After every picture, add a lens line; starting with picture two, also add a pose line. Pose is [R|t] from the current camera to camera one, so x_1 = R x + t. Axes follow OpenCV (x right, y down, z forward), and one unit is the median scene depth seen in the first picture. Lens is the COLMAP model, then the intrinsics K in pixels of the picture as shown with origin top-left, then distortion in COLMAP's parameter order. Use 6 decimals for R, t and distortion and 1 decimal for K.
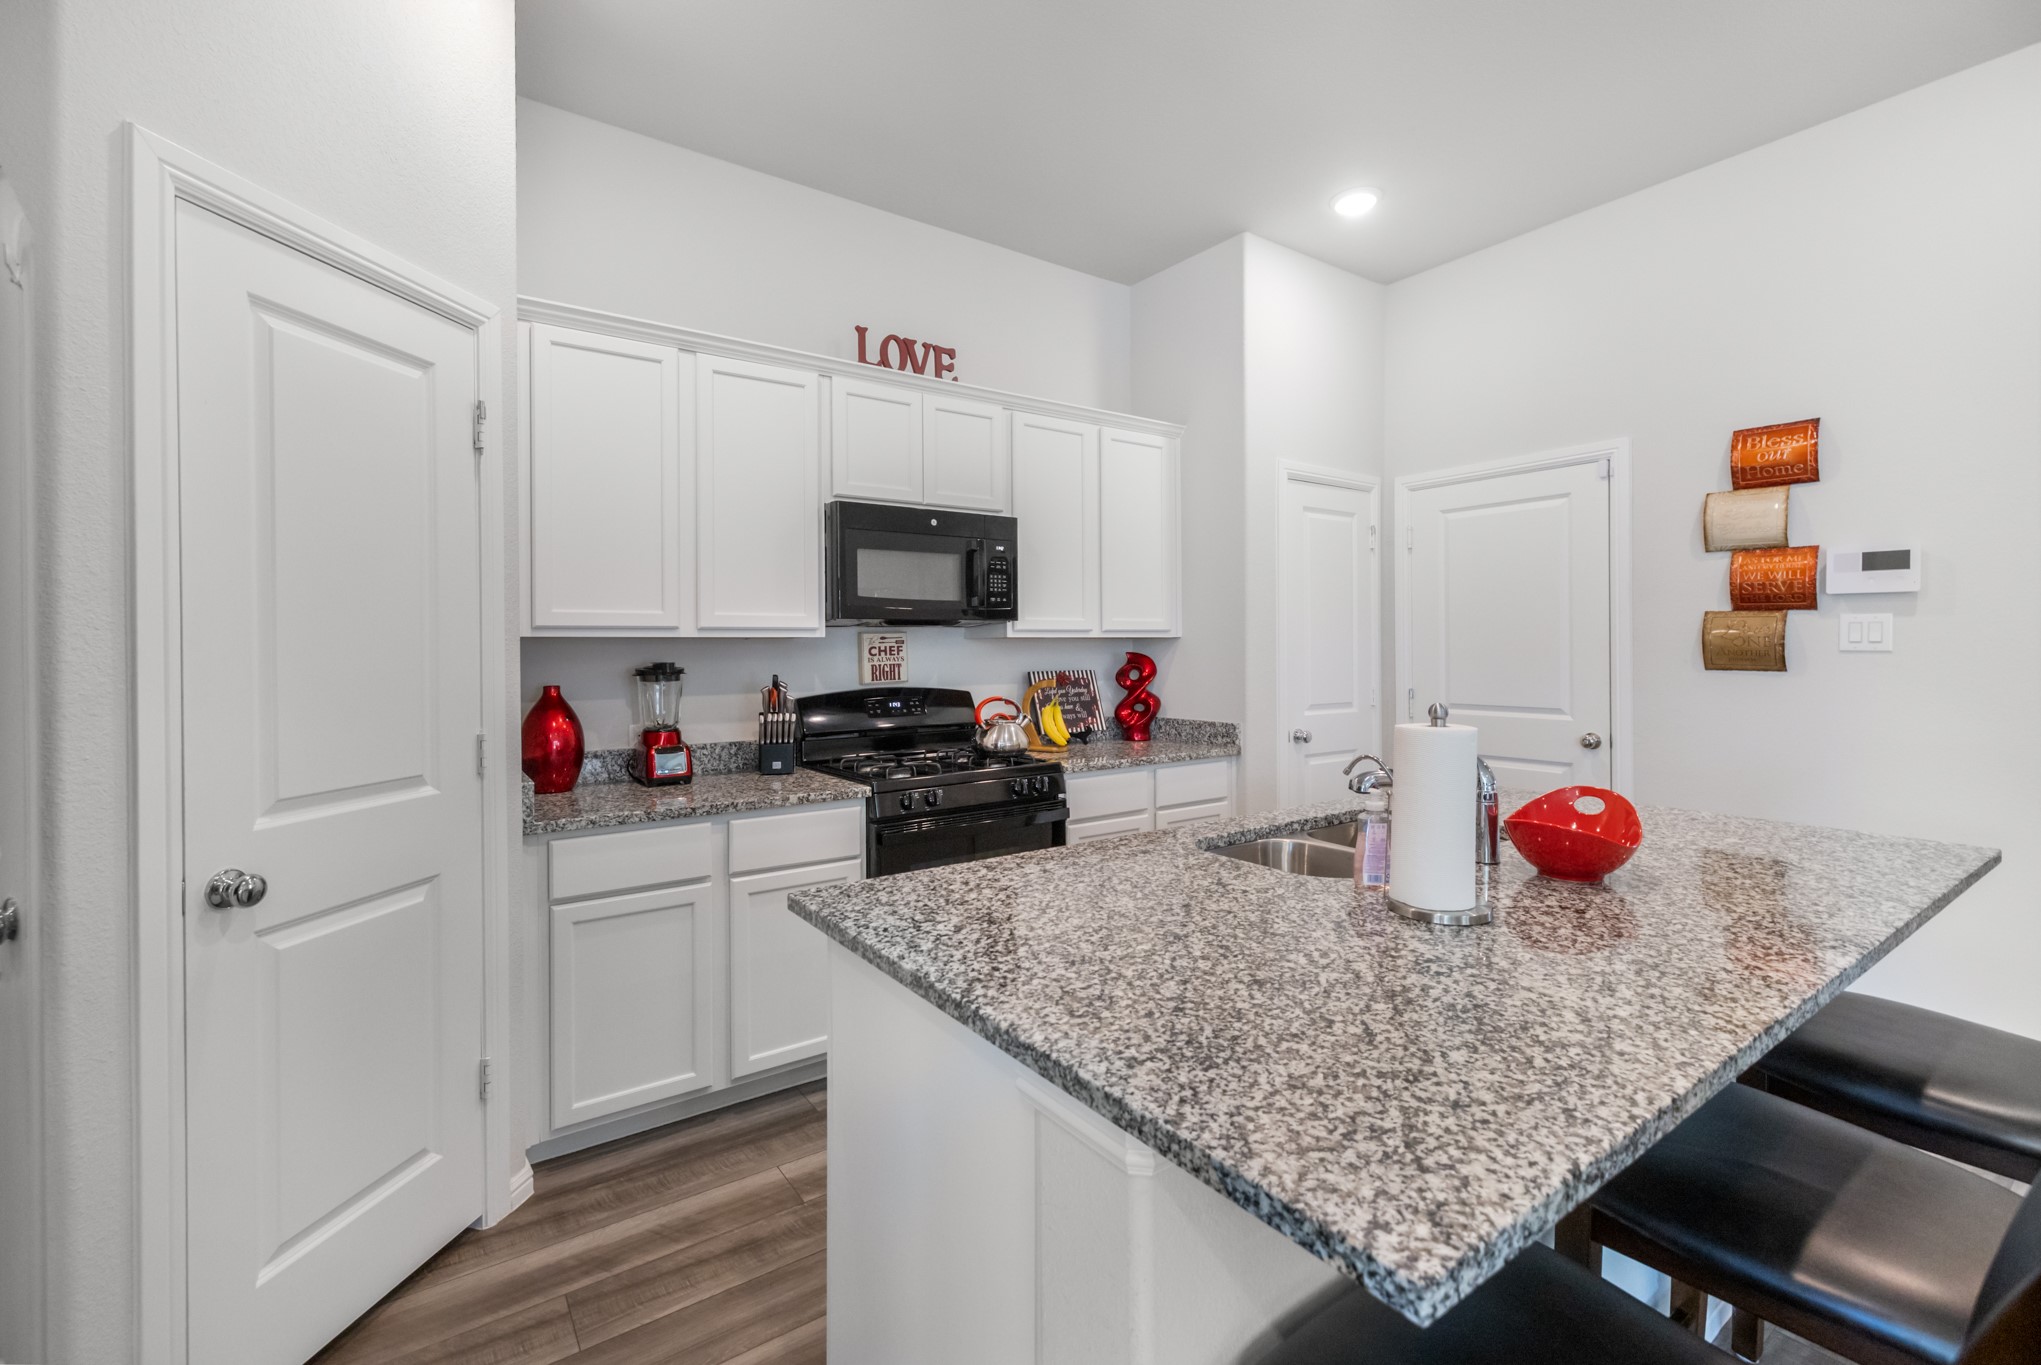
lens RADIAL K [[877.6, 0, 975.1], [0, 877.6, 644.0], [0, 0, 1]] dist [0.002248, 0.000806]
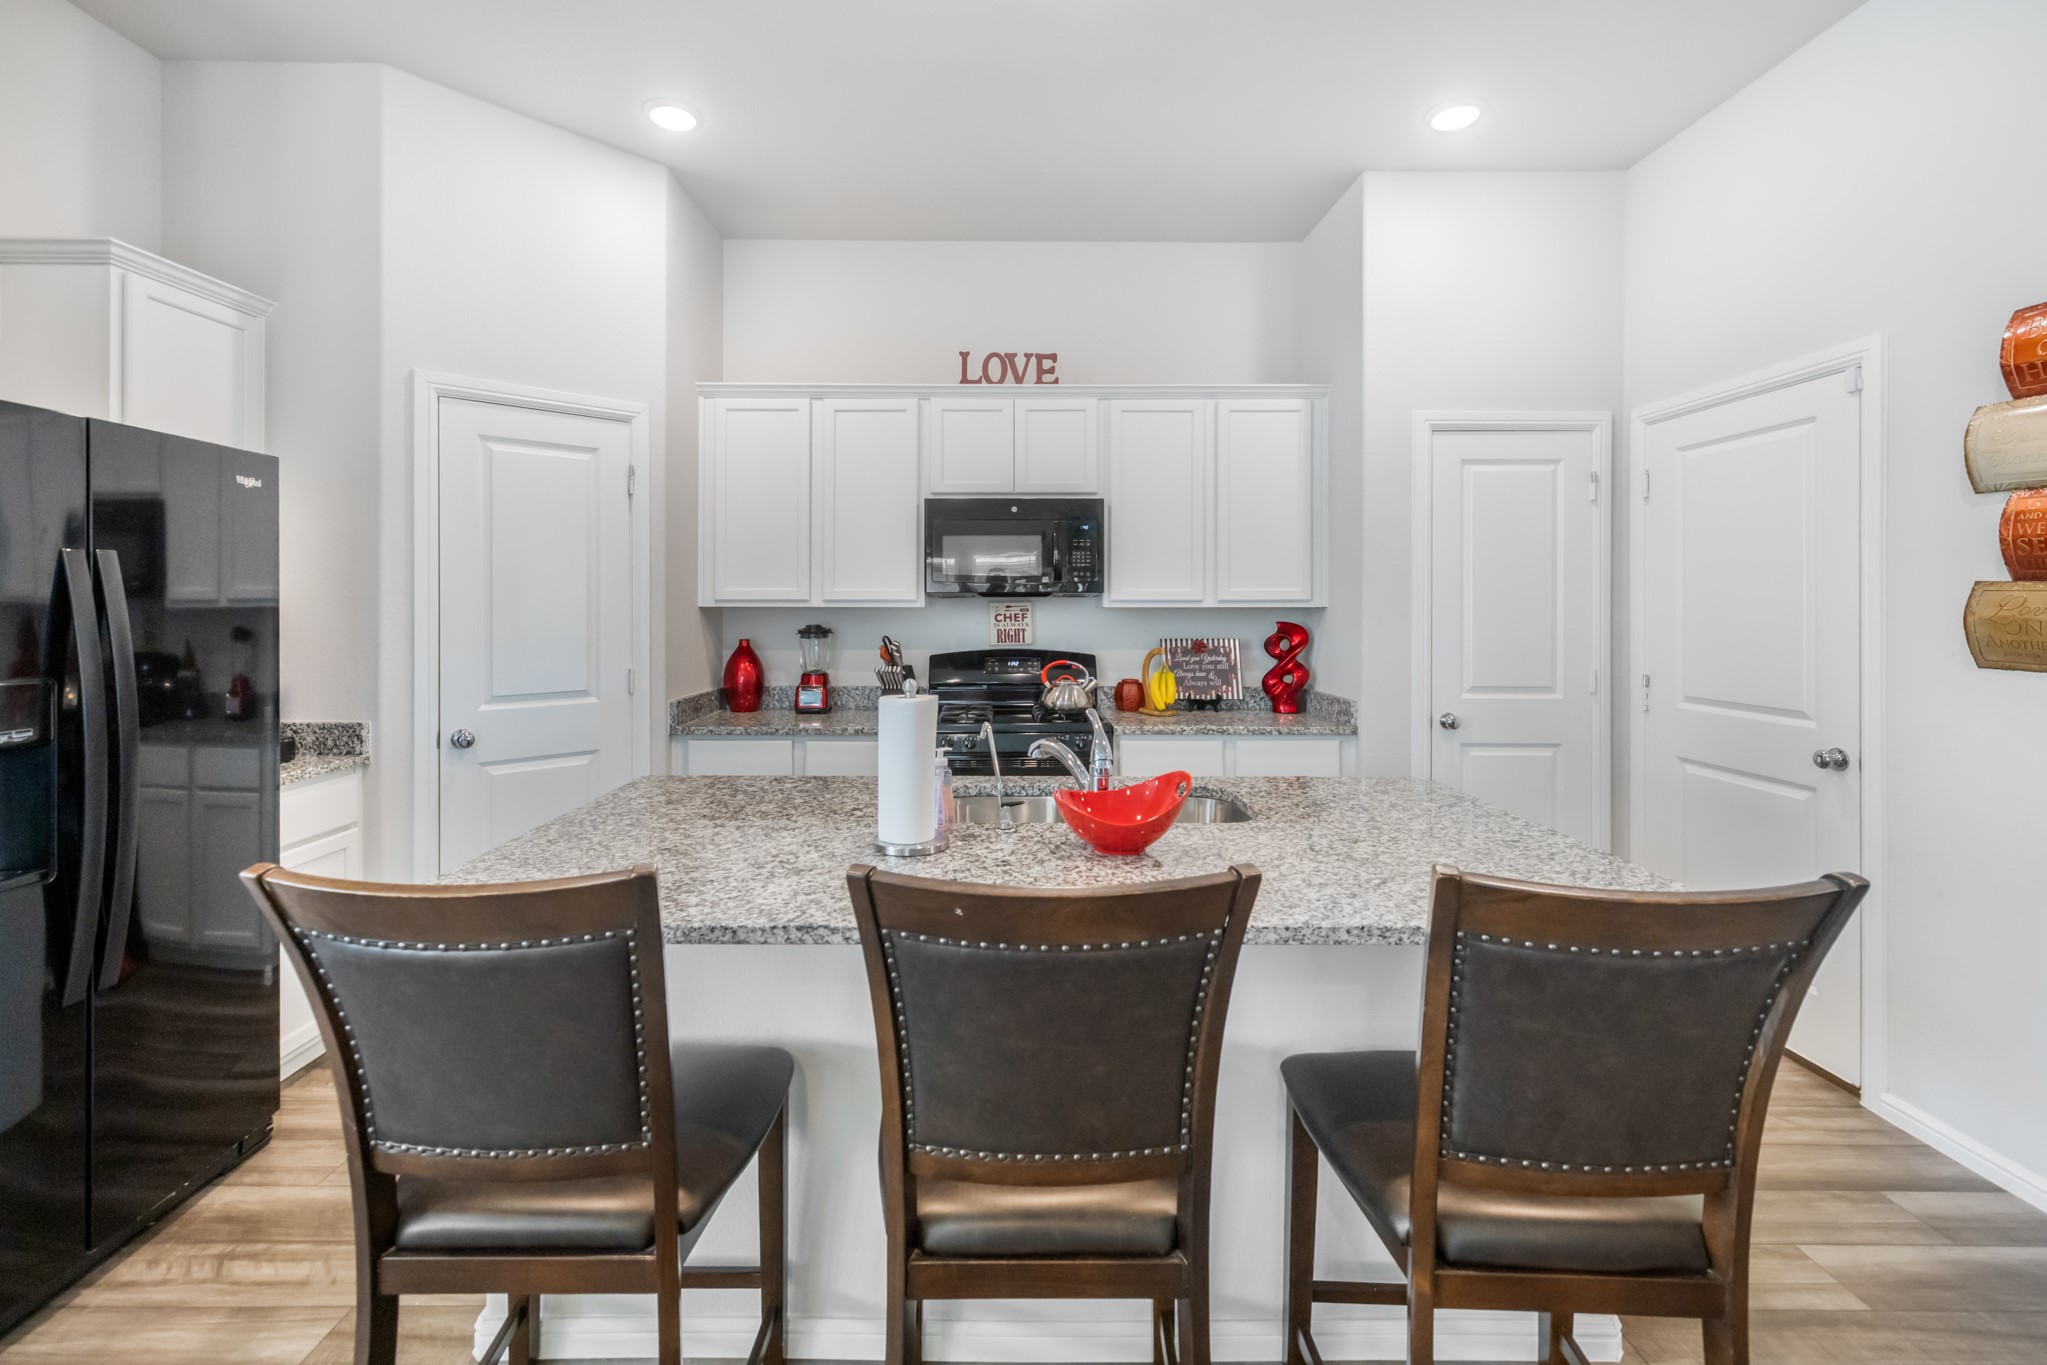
lens RADIAL K [[880.2, 0, 995.8], [0, 880.2, 600.0], [0, 0, 1]] dist [0.002248, 0.000806]
pose [[0.828333, 0.005515, -0.560209, 0.560039], [-0.003737, 0.999984, 0.004319, -0.021534], [0.560224, -0.001484, 0.828340, 0.012685]]
